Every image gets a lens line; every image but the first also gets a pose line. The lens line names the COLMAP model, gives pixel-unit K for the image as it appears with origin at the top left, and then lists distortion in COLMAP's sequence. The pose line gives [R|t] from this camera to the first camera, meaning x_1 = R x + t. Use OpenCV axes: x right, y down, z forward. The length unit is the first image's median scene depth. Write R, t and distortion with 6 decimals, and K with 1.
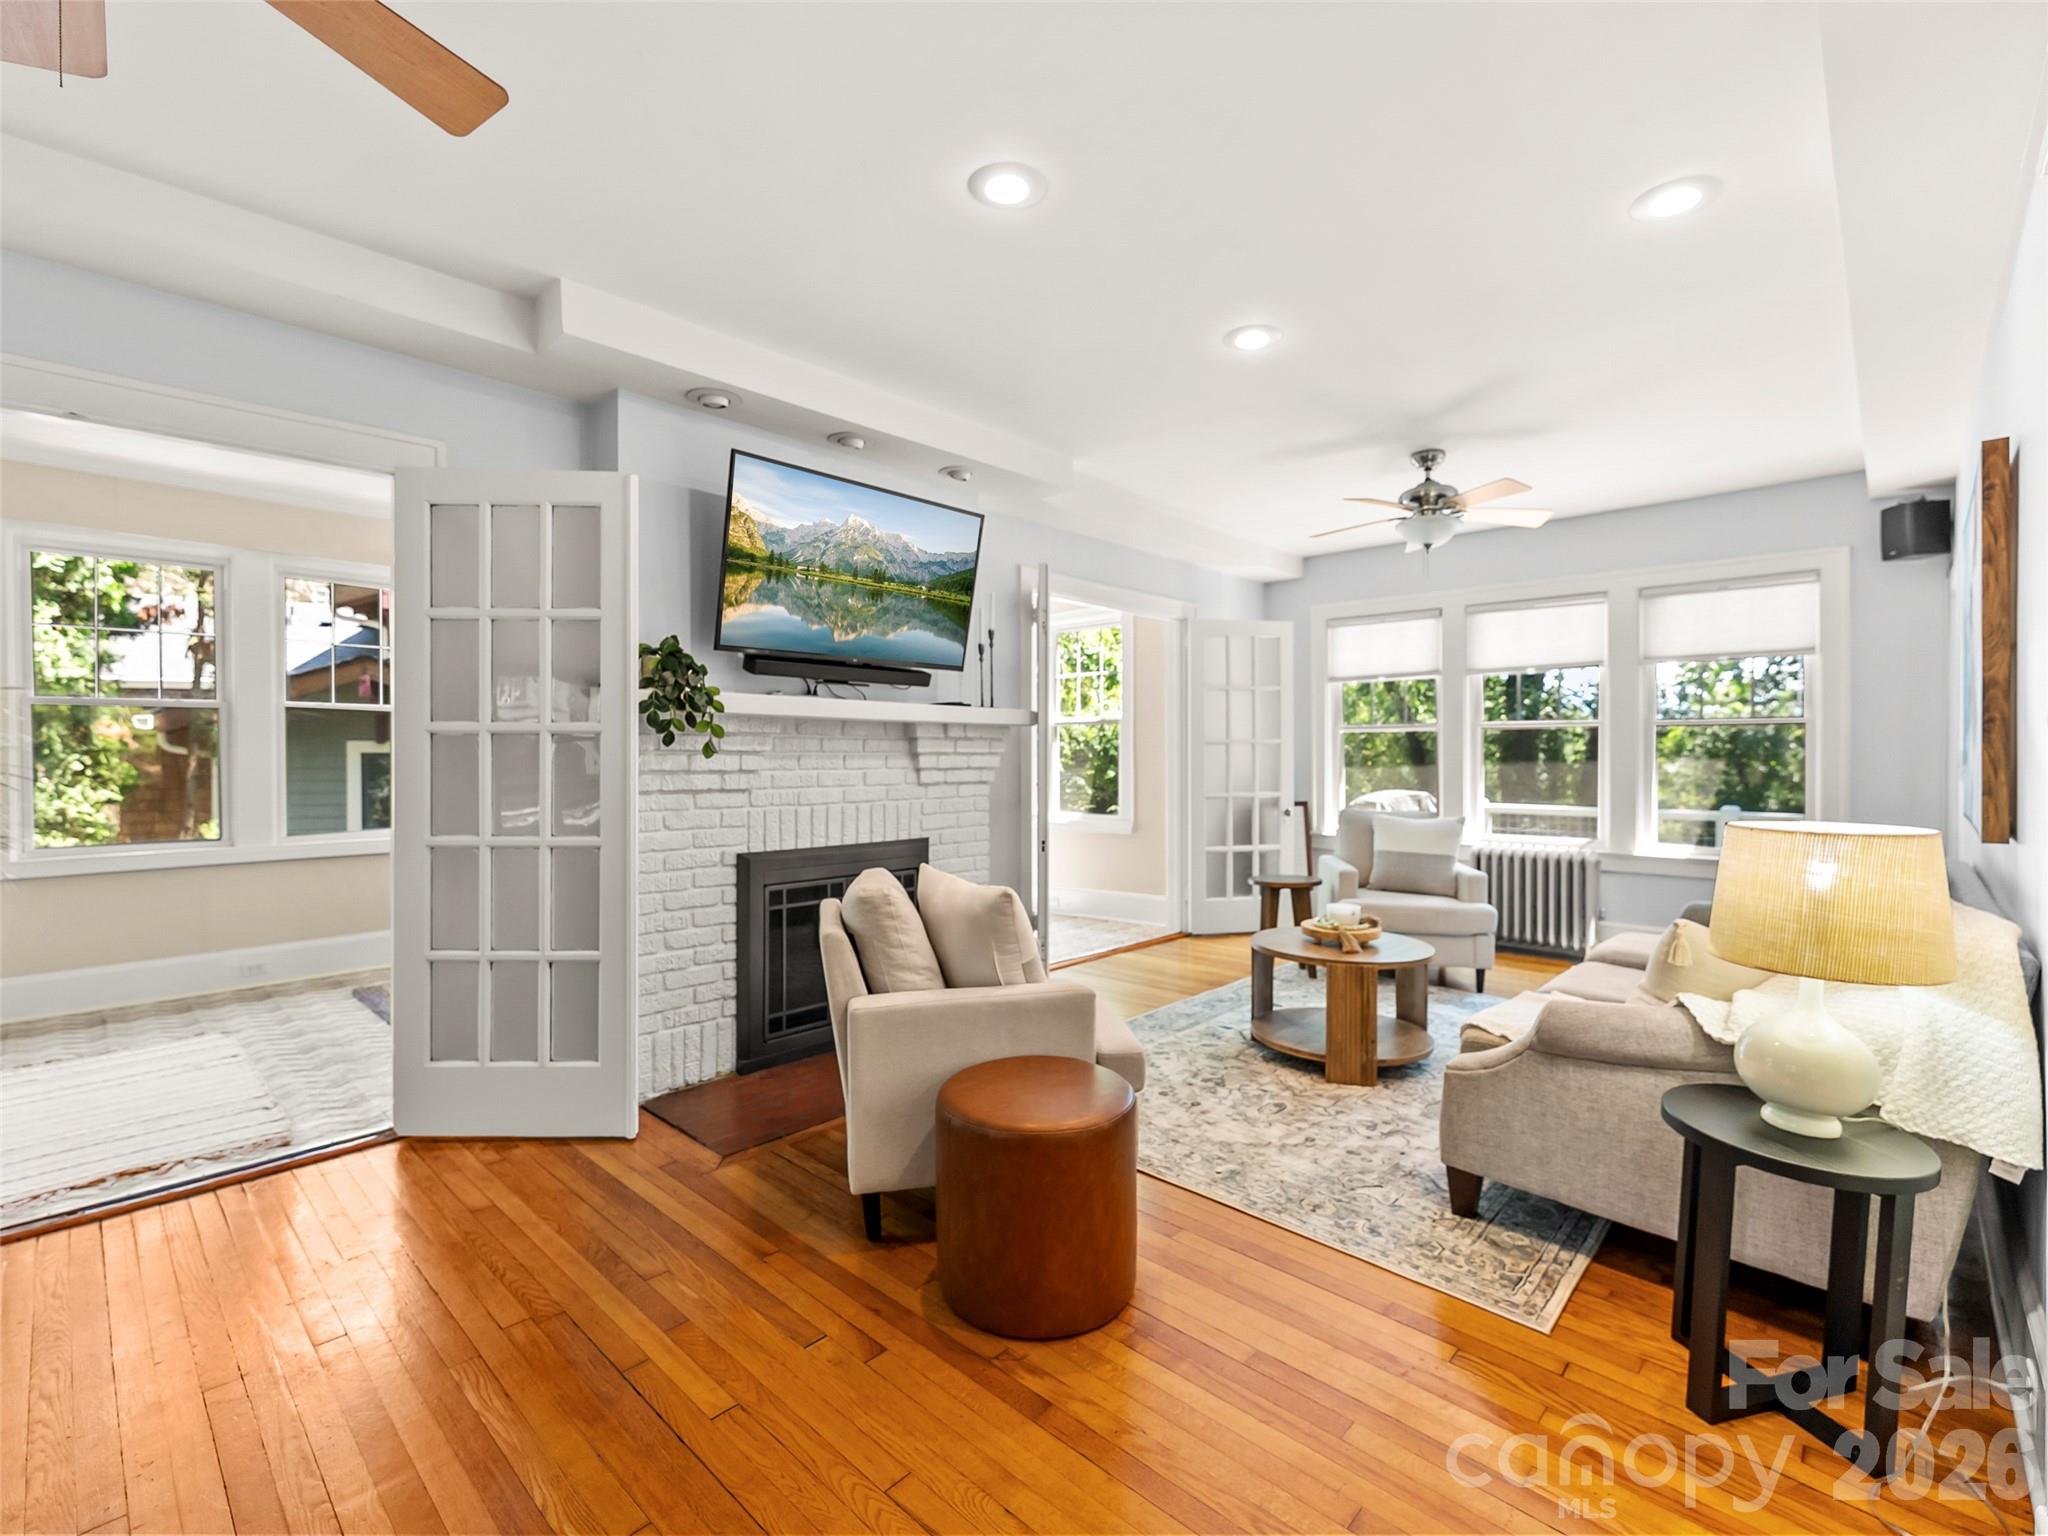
lens RADIAL K [[876.0, 0, 1013.7], [0, 876.0, 769.2], [0, 0, 1]] dist [0.002215, 0.000185]
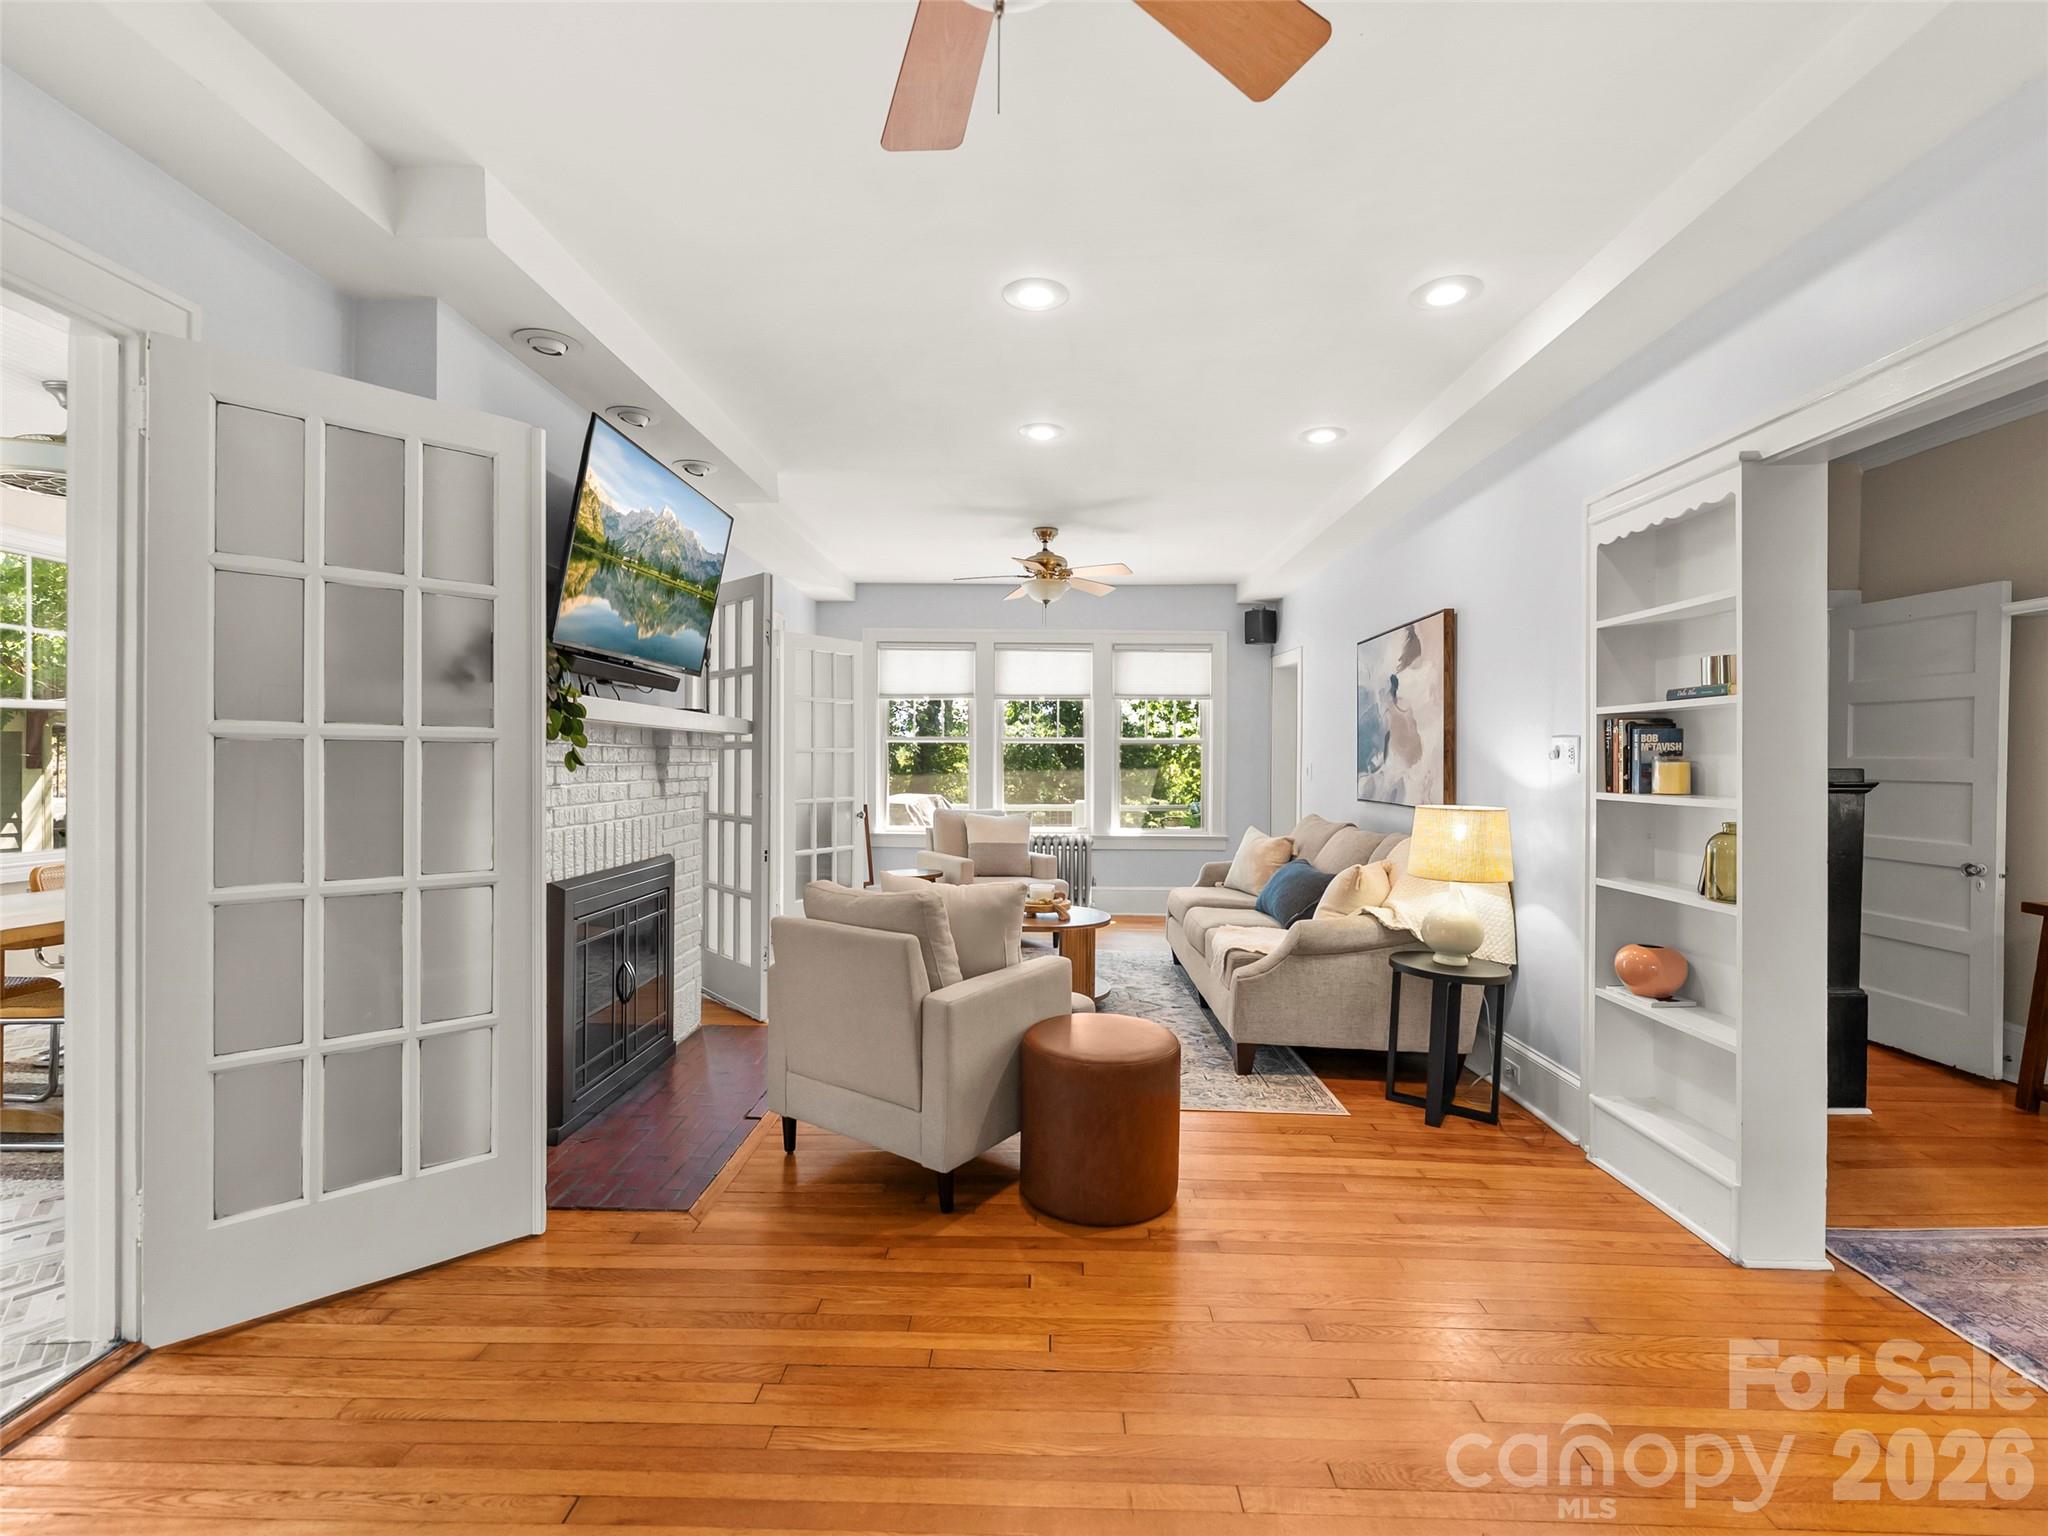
lens RADIAL K [[876.0, 0, 1013.7], [0, 876.0, 769.2], [0, 0, 1]] dist [0.002215, 0.000185]
pose [[0.766785, -0.001660, 0.641902, -0.554523], [0.005039, 0.999981, -0.003432, -0.008594], [-0.641885, 0.005866, 0.766779, 0.071887]]
